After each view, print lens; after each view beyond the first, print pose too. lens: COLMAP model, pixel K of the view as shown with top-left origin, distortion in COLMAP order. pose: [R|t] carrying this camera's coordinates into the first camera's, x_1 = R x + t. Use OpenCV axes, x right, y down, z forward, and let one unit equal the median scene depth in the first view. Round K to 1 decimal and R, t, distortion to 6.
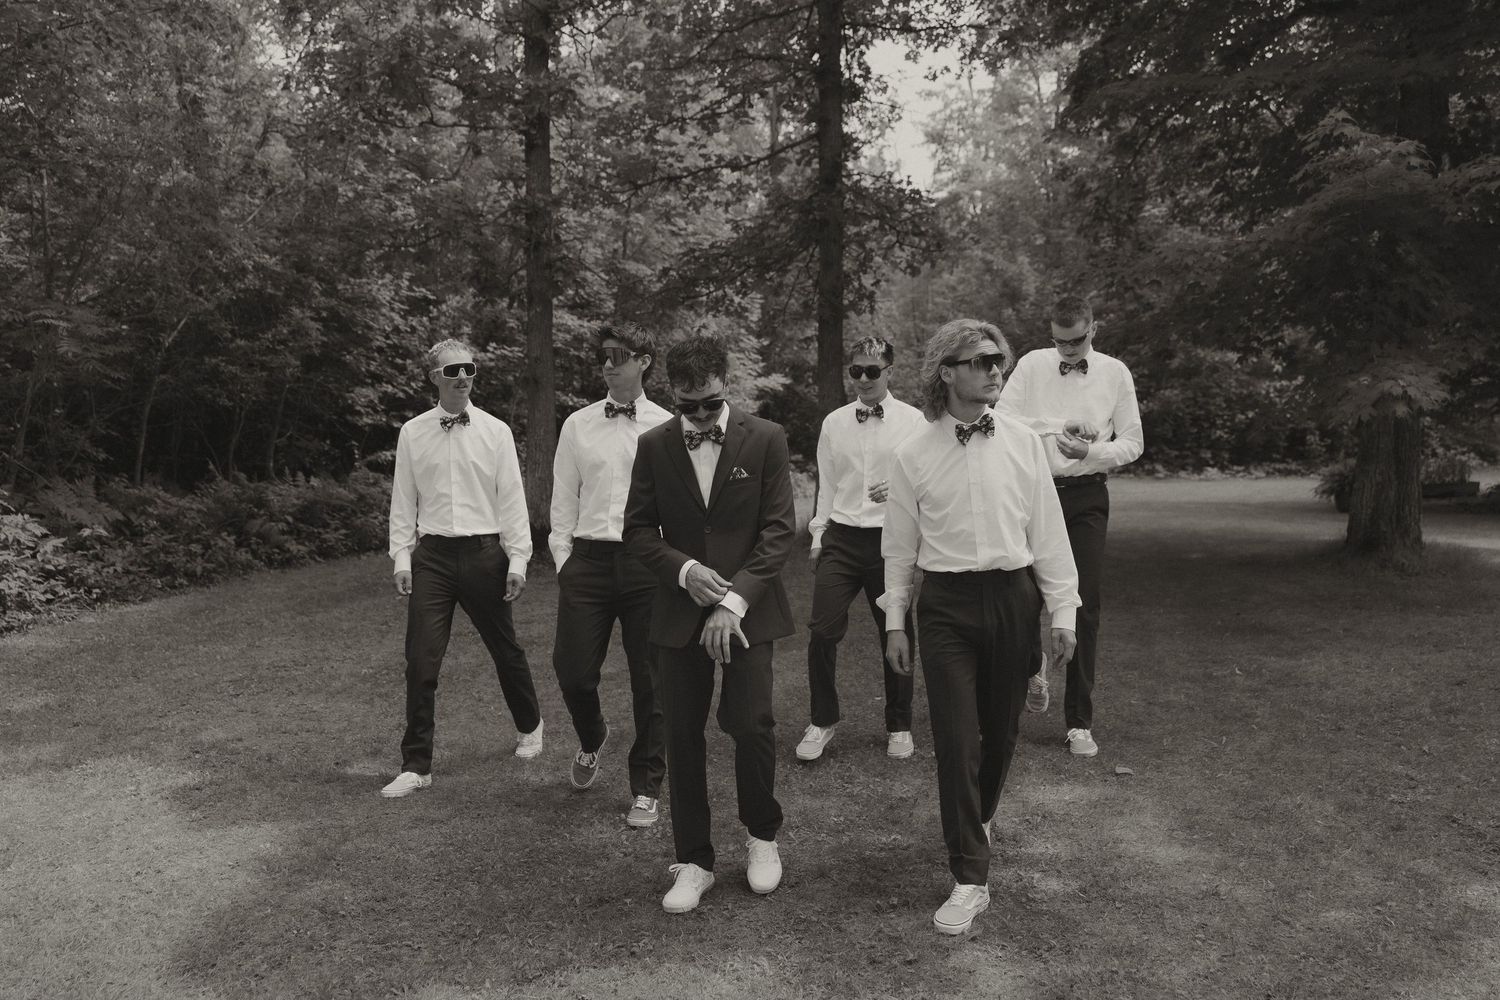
lens RADIAL K [[1223.3, 0, 747.6], [0, 1223.3, 494.0], [0, 0, 1]] dist [-0.059797, -0.011626]
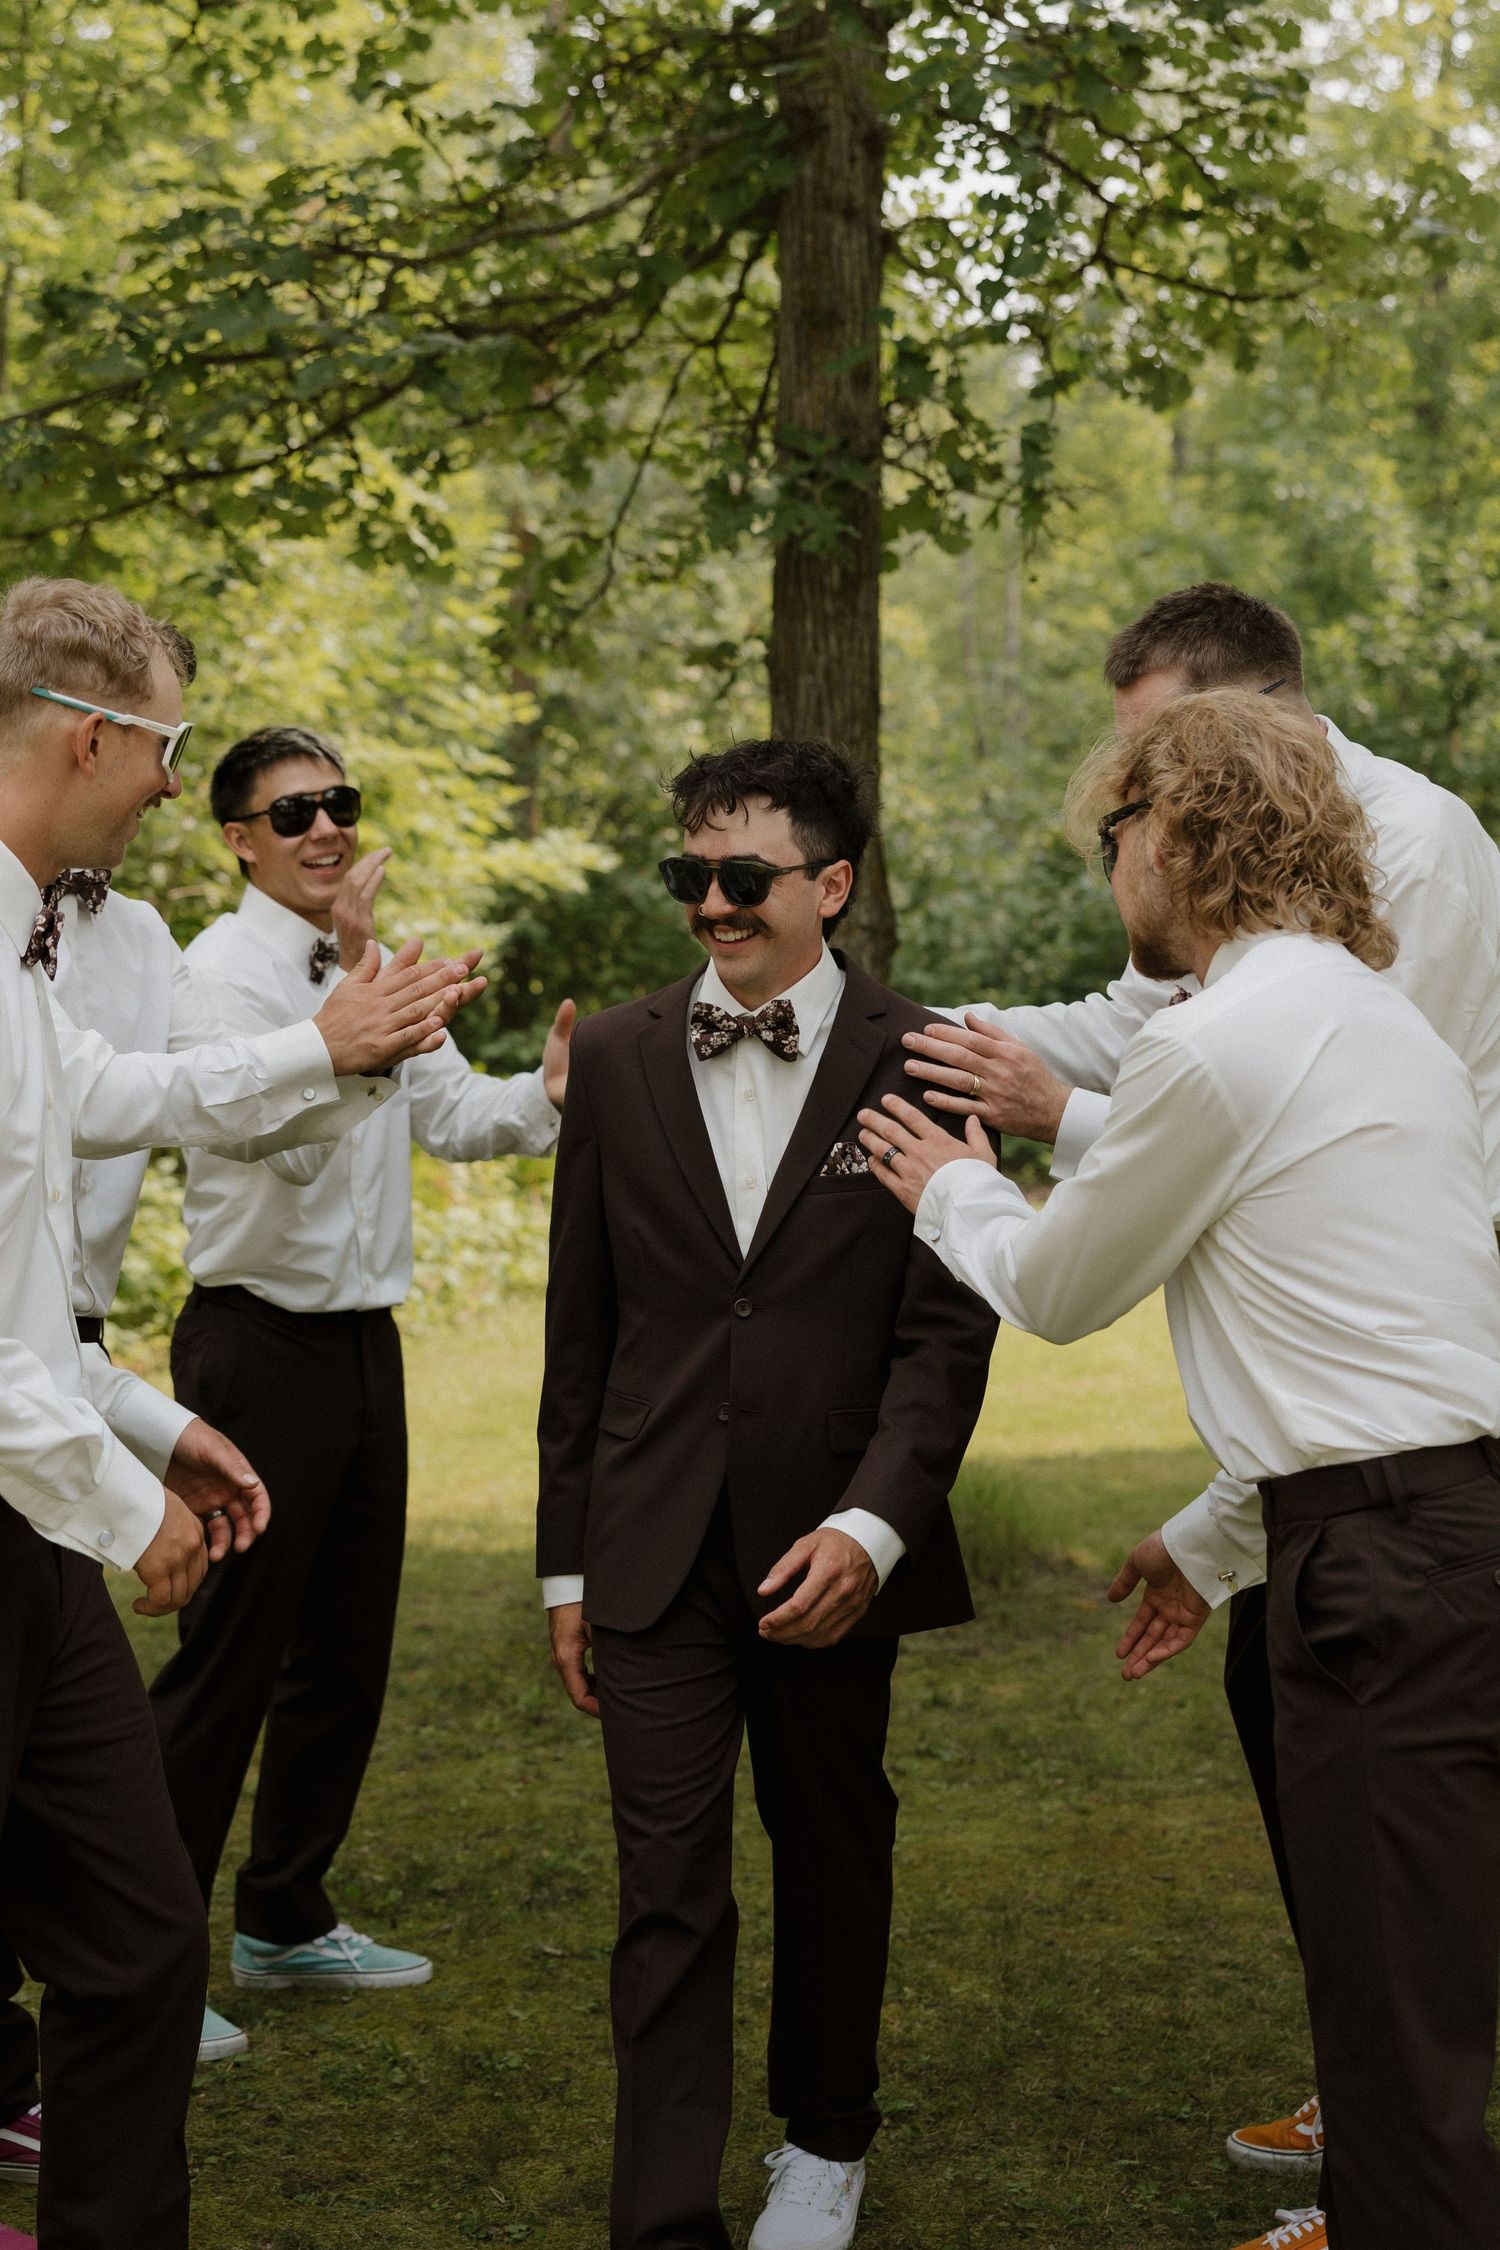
lens RADIAL K [[3252.4, 0, 759.0], [0, 3252.4, 1139.6], [0, 0, 1]] dist [0.042143, 0.000000]
pose [[0.995882, 0.007365, 0.090362, 0.002644], [-0.006543, 0.999934, -0.009393, -0.030382], [-0.090425, 0.008763, 0.995865, 0.374289]]
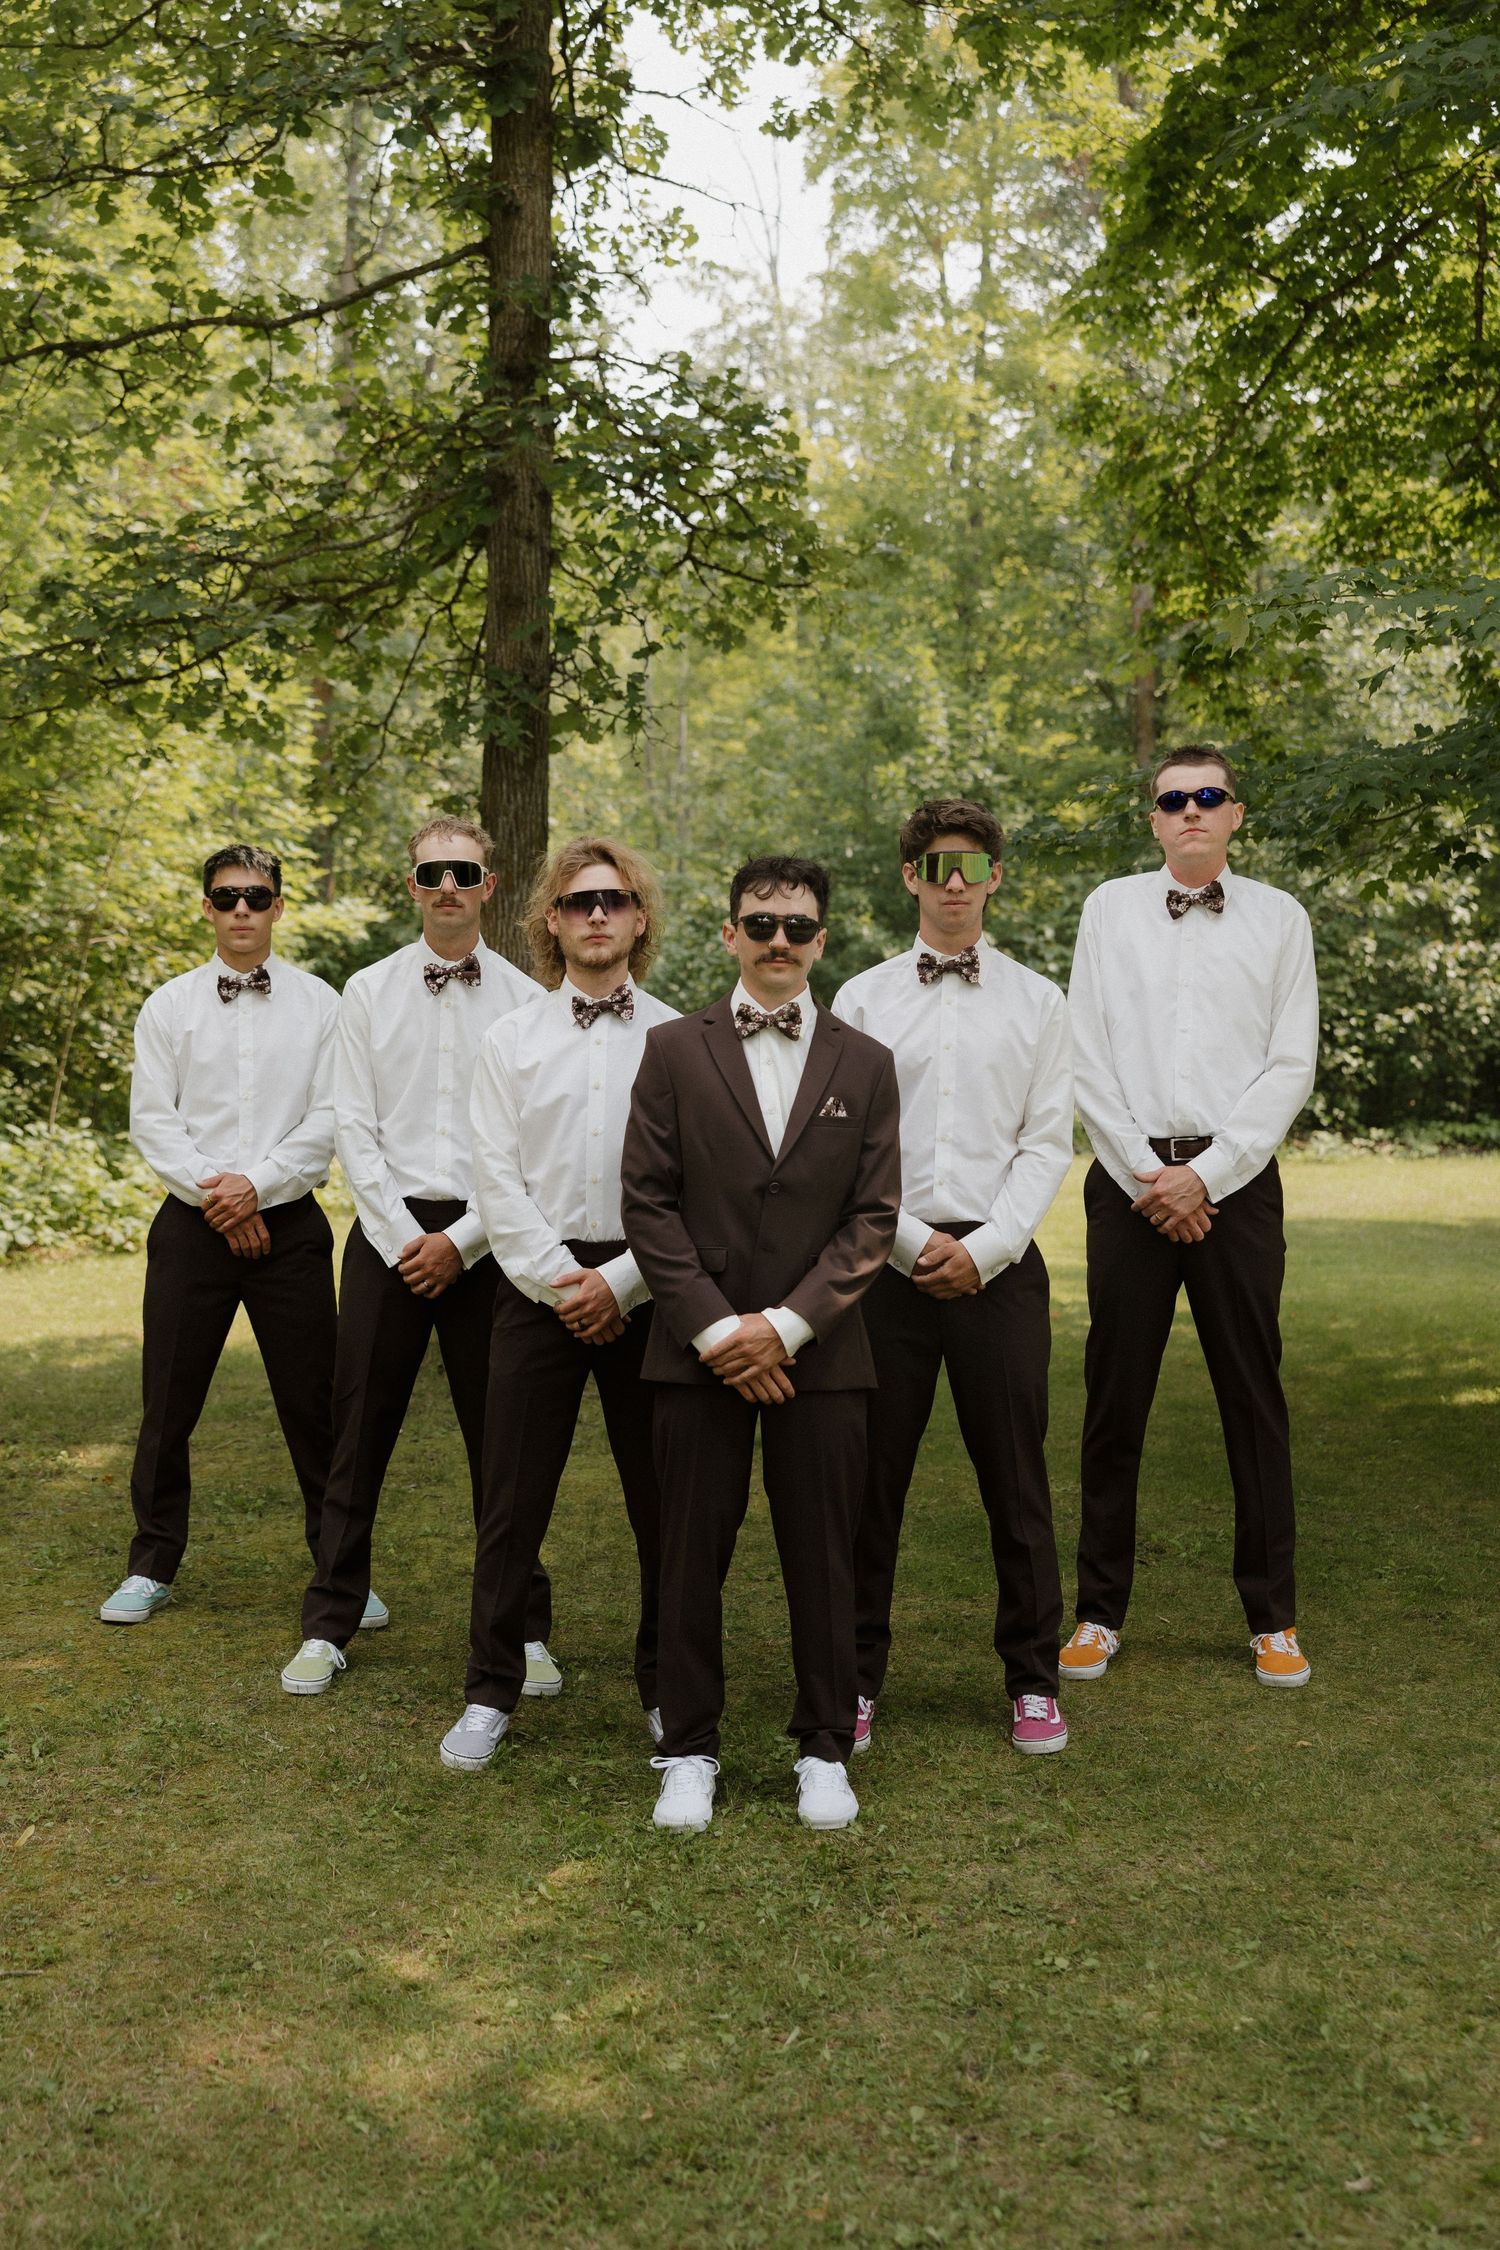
lens RADIAL K [[2507.1, 0, 775.4], [0, 2507.1, 1173.1], [0, 0, 1]] dist [-0.021072, 0.000000]
pose [[0.980304, 0.007757, 0.197342, -0.002851], [-0.009433, 0.999927, 0.007557, -0.020657], [-0.197269, -0.009269, 0.980306, 0.222168]]
